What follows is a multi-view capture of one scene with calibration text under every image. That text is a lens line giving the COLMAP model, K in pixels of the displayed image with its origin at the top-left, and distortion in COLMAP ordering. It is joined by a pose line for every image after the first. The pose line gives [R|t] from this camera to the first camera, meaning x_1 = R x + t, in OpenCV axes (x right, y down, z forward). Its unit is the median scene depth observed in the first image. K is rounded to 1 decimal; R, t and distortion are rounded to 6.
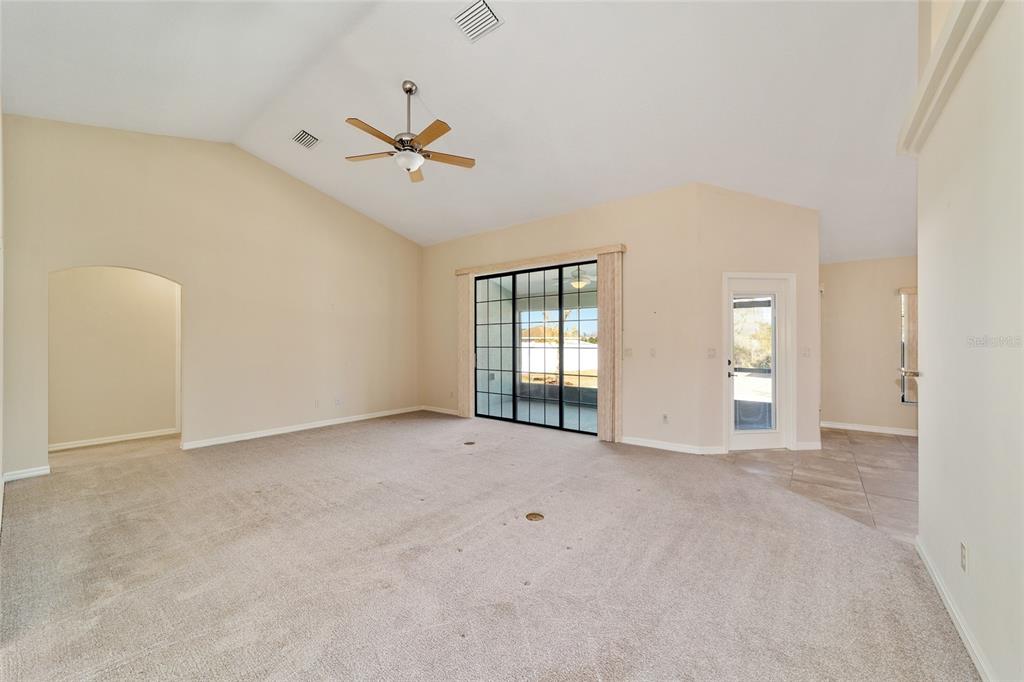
lens RADIAL K [[390.9, 0, 507.0], [0, 390.9, 341.6], [0, 0, 1]] dist [-0.007605, 0.002631]
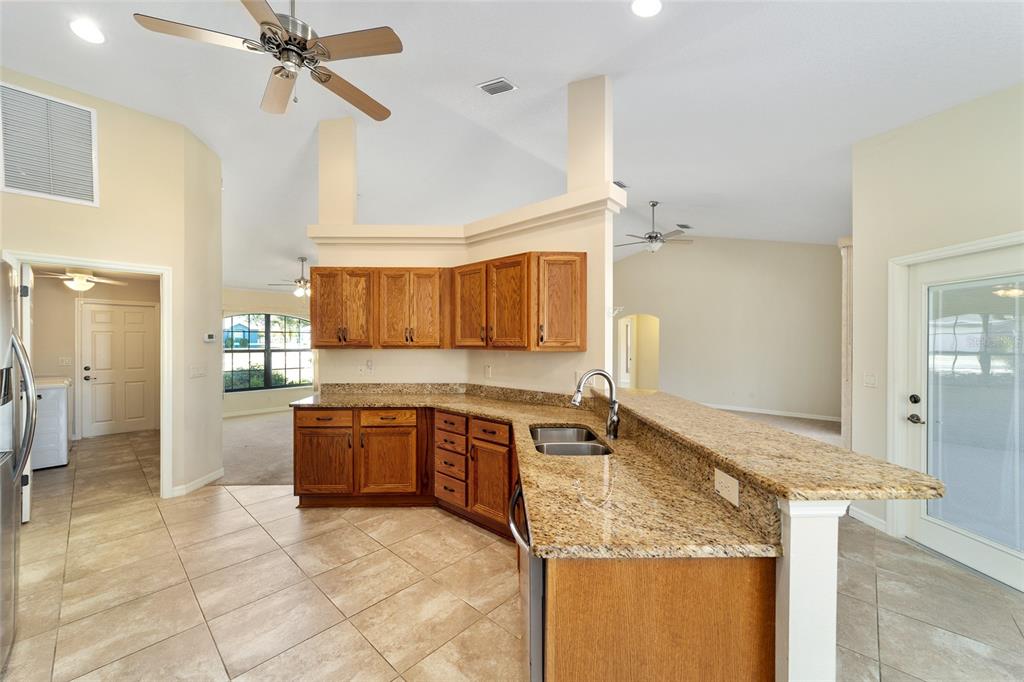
lens RADIAL K [[390.9, 0, 507.0], [0, 390.9, 341.6], [0, 0, 1]] dist [-0.007605, 0.002631]
pose [[-0.074620, 0.003859, -0.997205, 0.898150], [0.002534, 0.999990, 0.003680, -0.031349], [0.997209, -0.002252, -0.074629, 0.289490]]
